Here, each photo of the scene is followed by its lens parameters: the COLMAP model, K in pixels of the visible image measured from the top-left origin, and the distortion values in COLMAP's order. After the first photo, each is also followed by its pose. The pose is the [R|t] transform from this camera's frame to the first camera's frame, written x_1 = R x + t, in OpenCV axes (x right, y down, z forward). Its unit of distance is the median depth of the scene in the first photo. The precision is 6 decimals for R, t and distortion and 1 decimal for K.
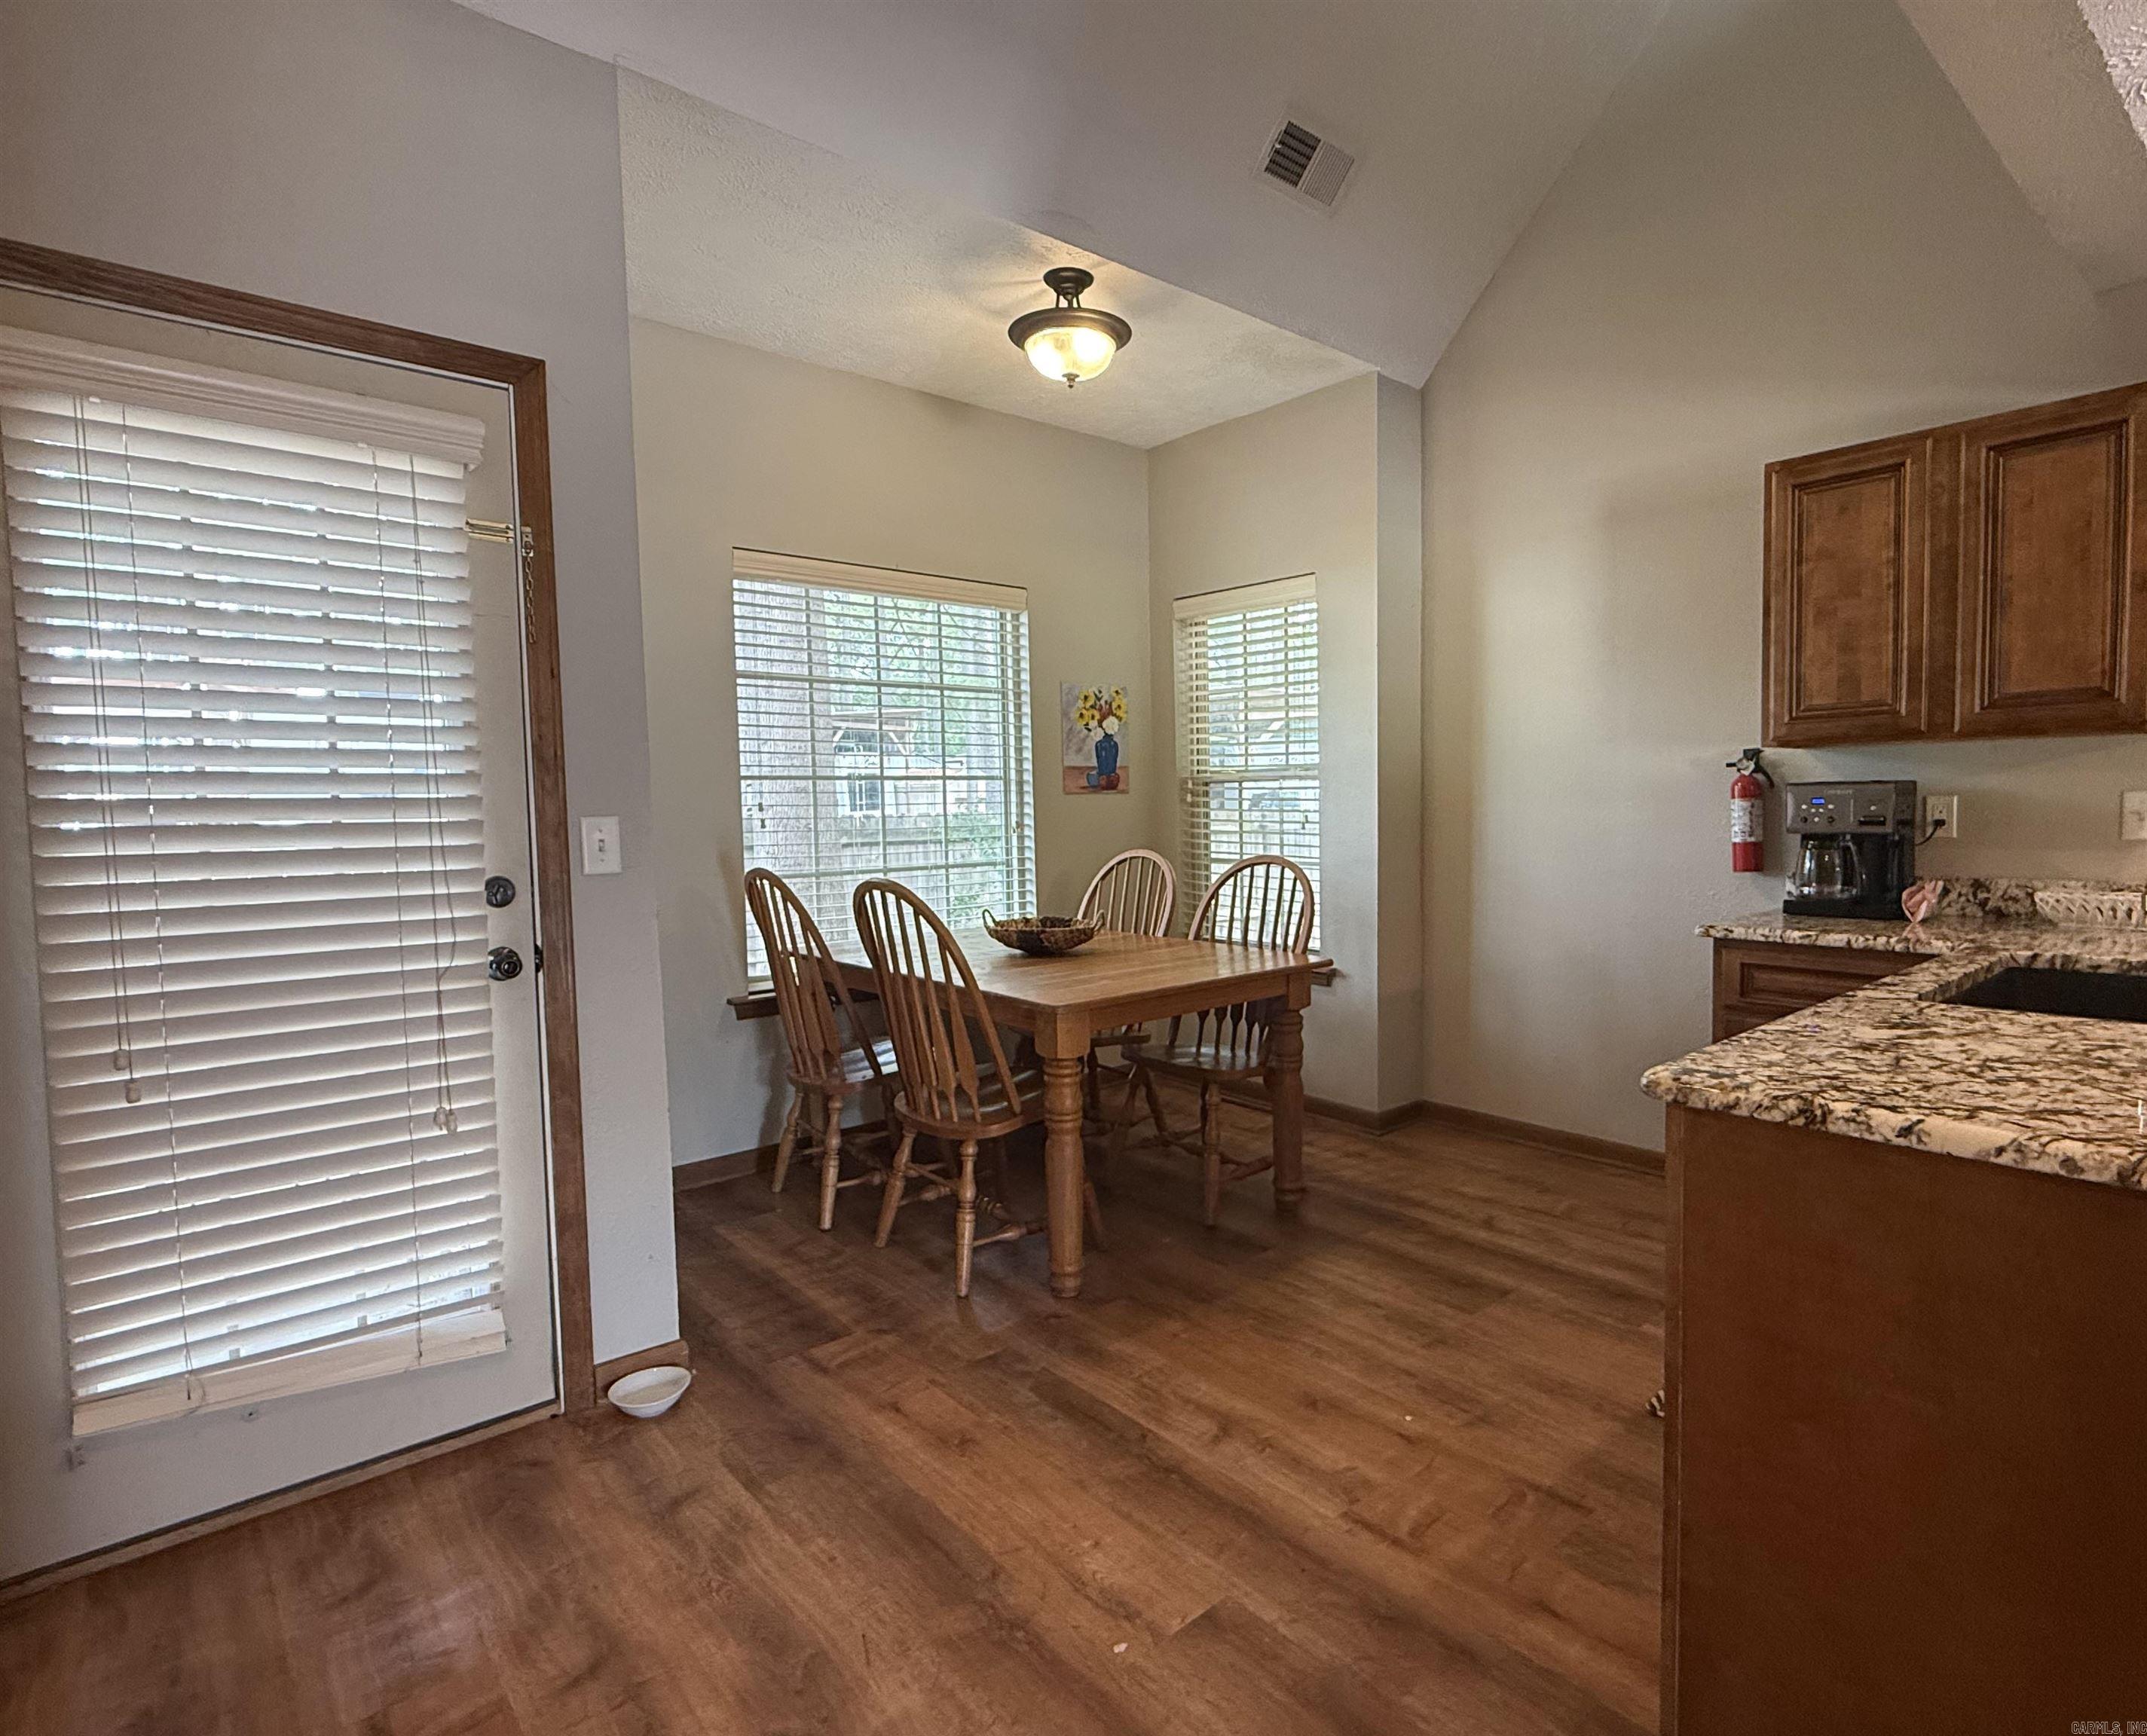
lens RADIAL K [[1135.3, 0, 1146.7], [0, 1135.3, 869.1], [0, 0, 1]] dist [0.017400, -0.000006]
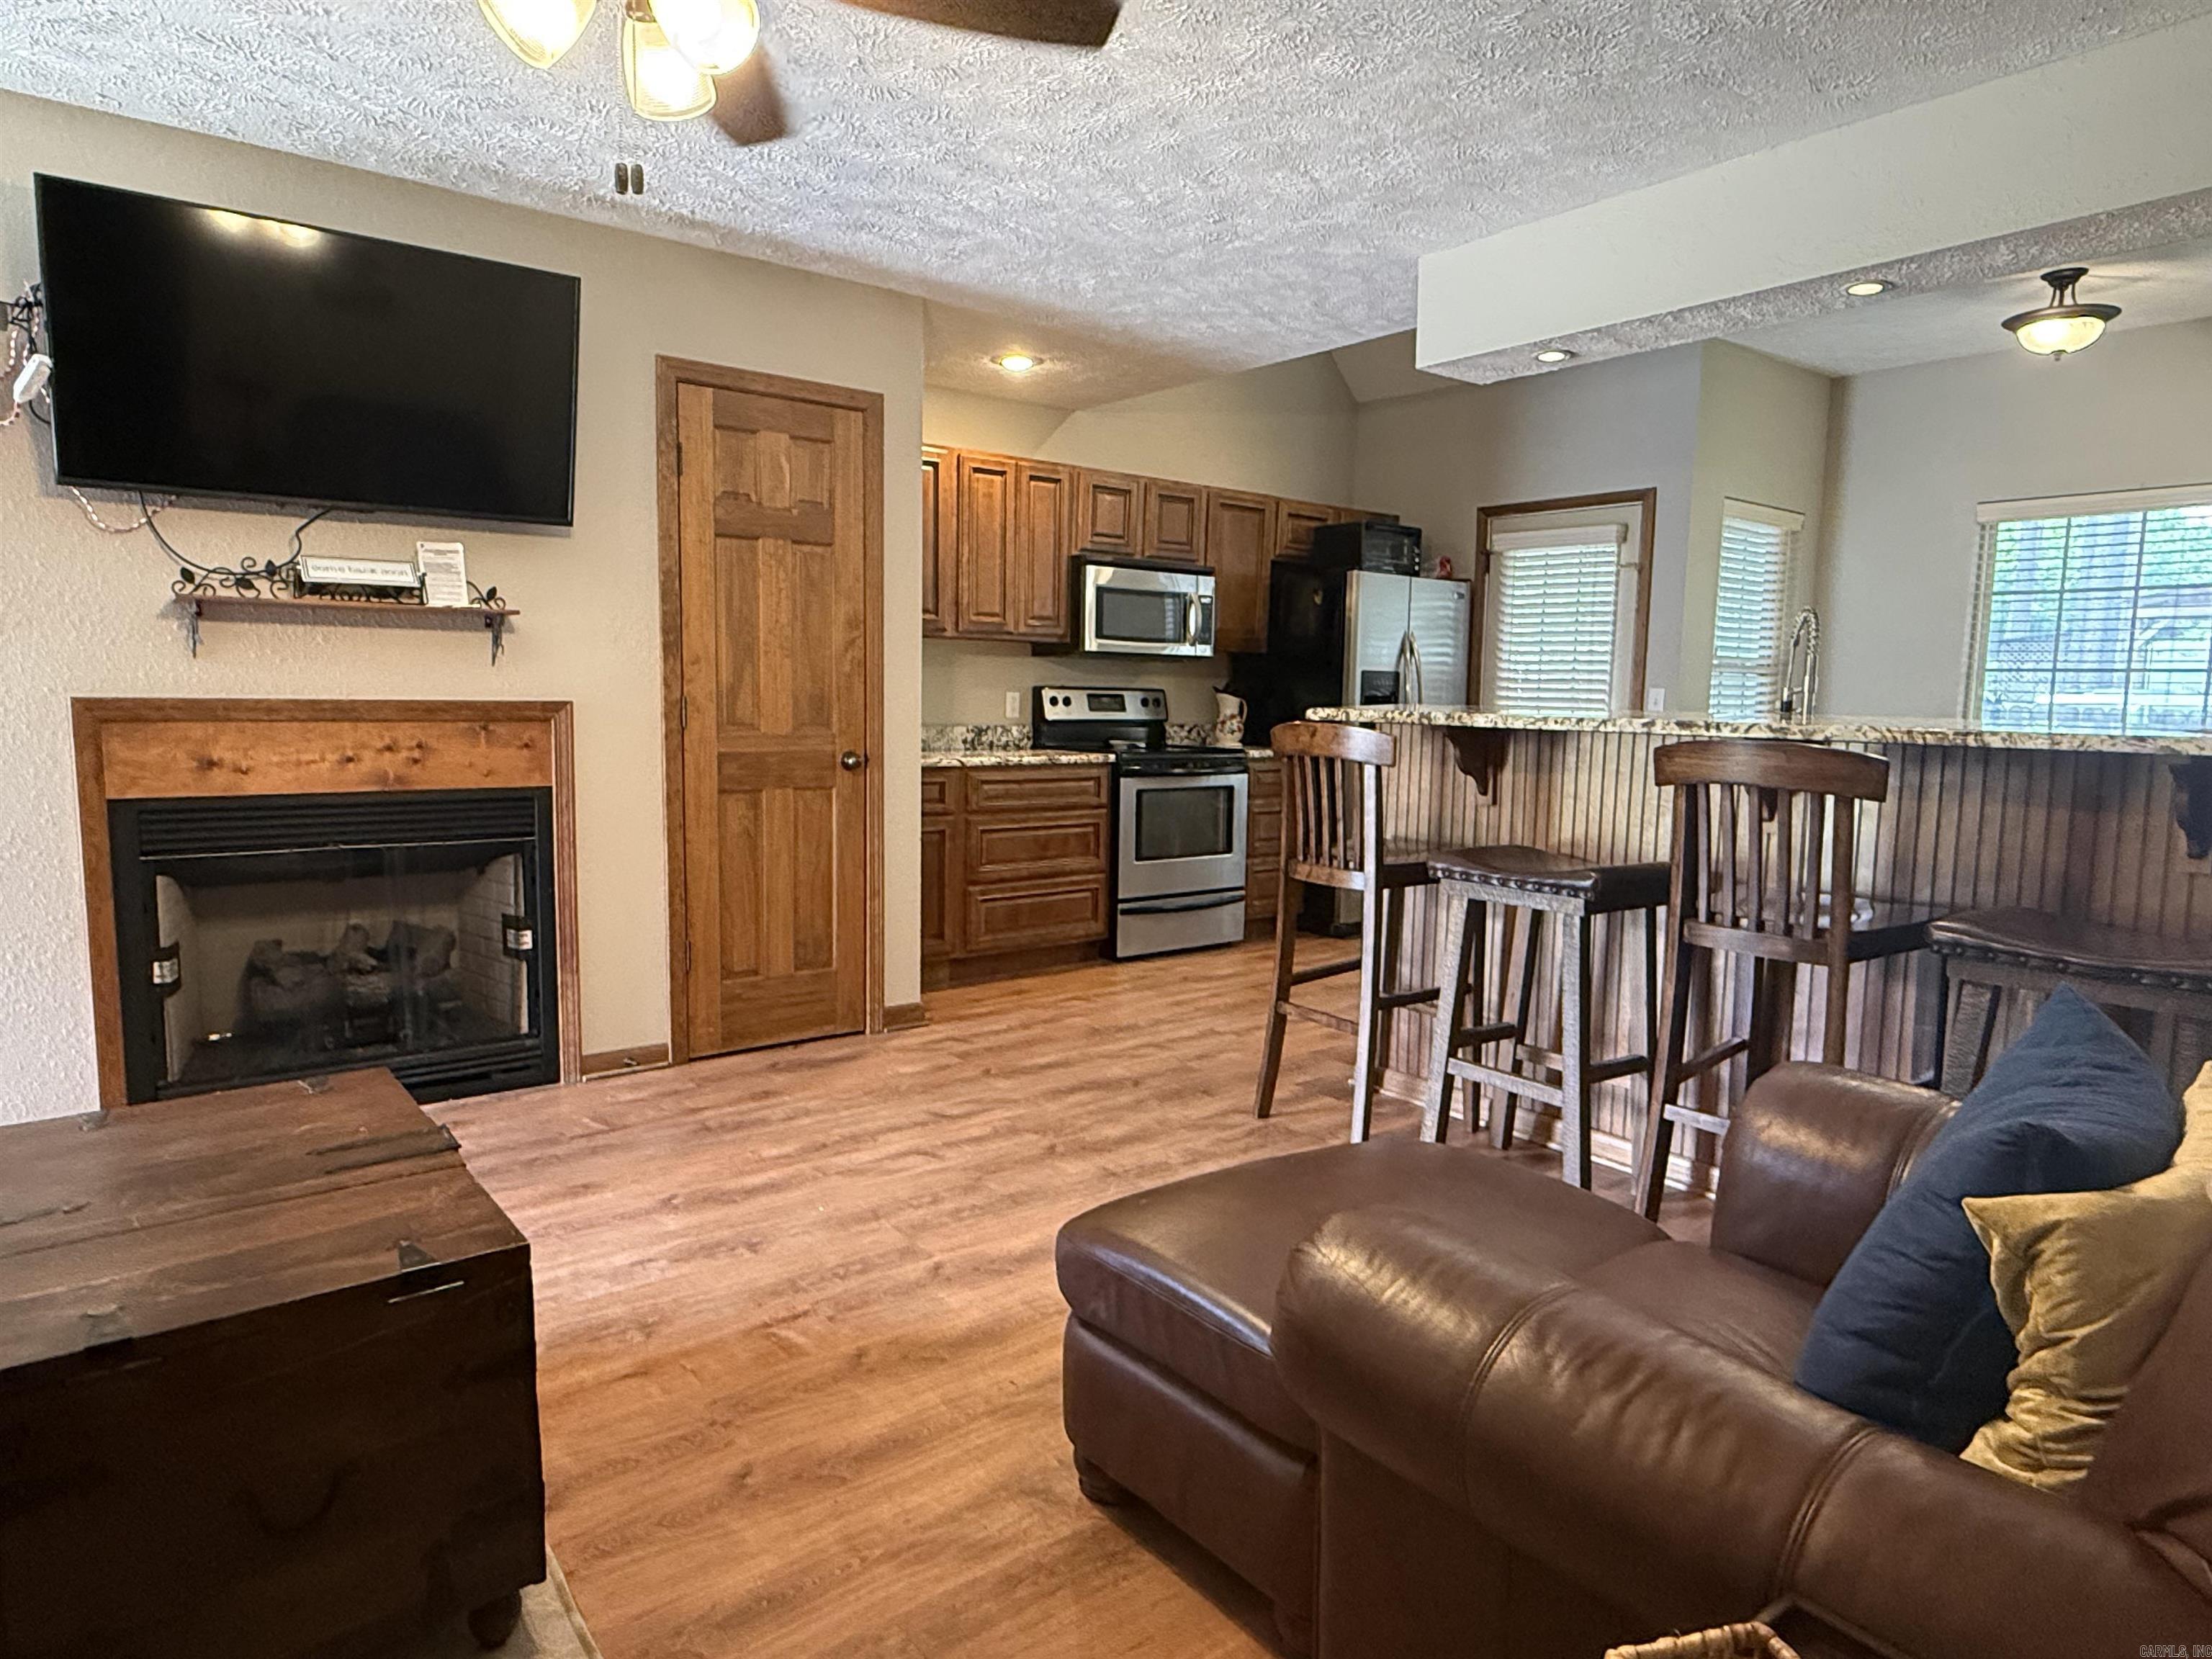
lens RADIAL K [[1320.7, 0, 1099.2], [0, 1320.7, 825.8], [0, 0, 1]] dist [-0.002607, -0.003451]
pose [[-0.075819, 0.117282, -0.990200, 1.734158], [-0.083112, 0.988860, 0.123487, -0.007655], [0.993652, 0.091660, -0.065226, 0.101957]]
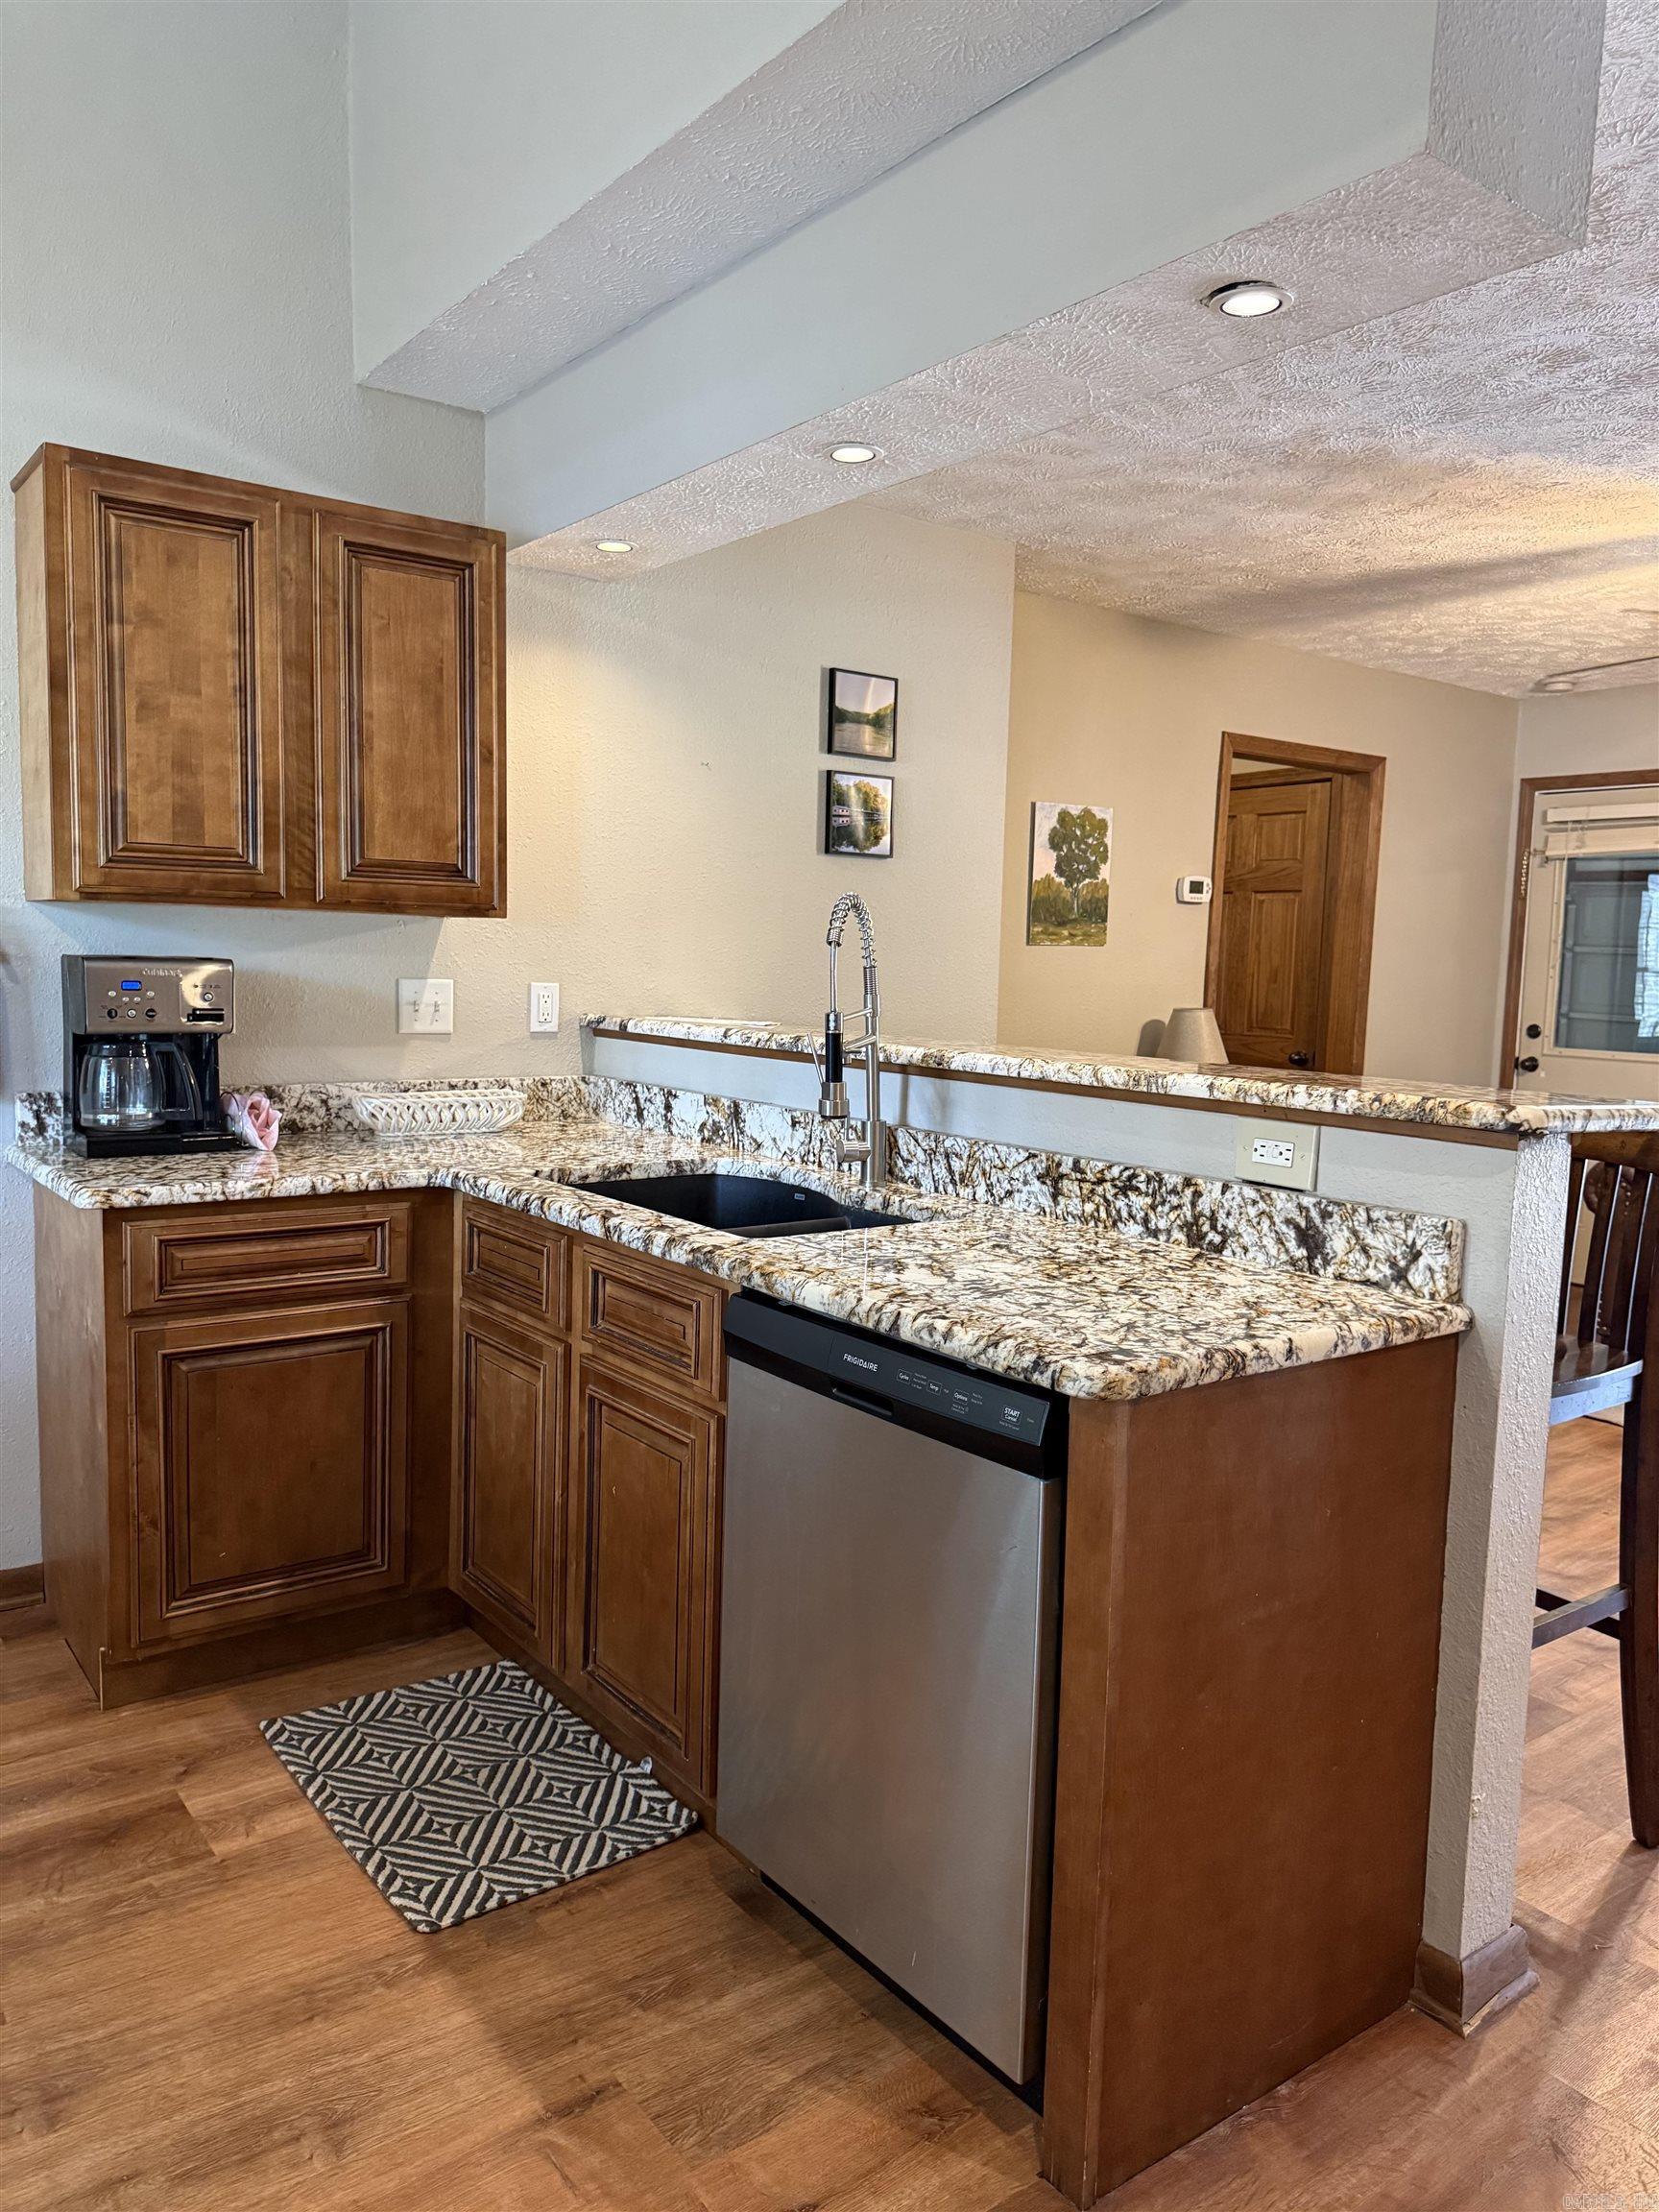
lens RADIAL K [[1574.7, 0, 833.2], [0, 1574.7, 1111.3], [0, 0, 1]] dist [0.033855, -0.009025]
pose [[0.097940, -0.080213, 0.991954, -0.322948], [0.033827, 0.996439, 0.077236, -0.046458], [-0.994617, 0.025990, 0.100305, 0.527064]]
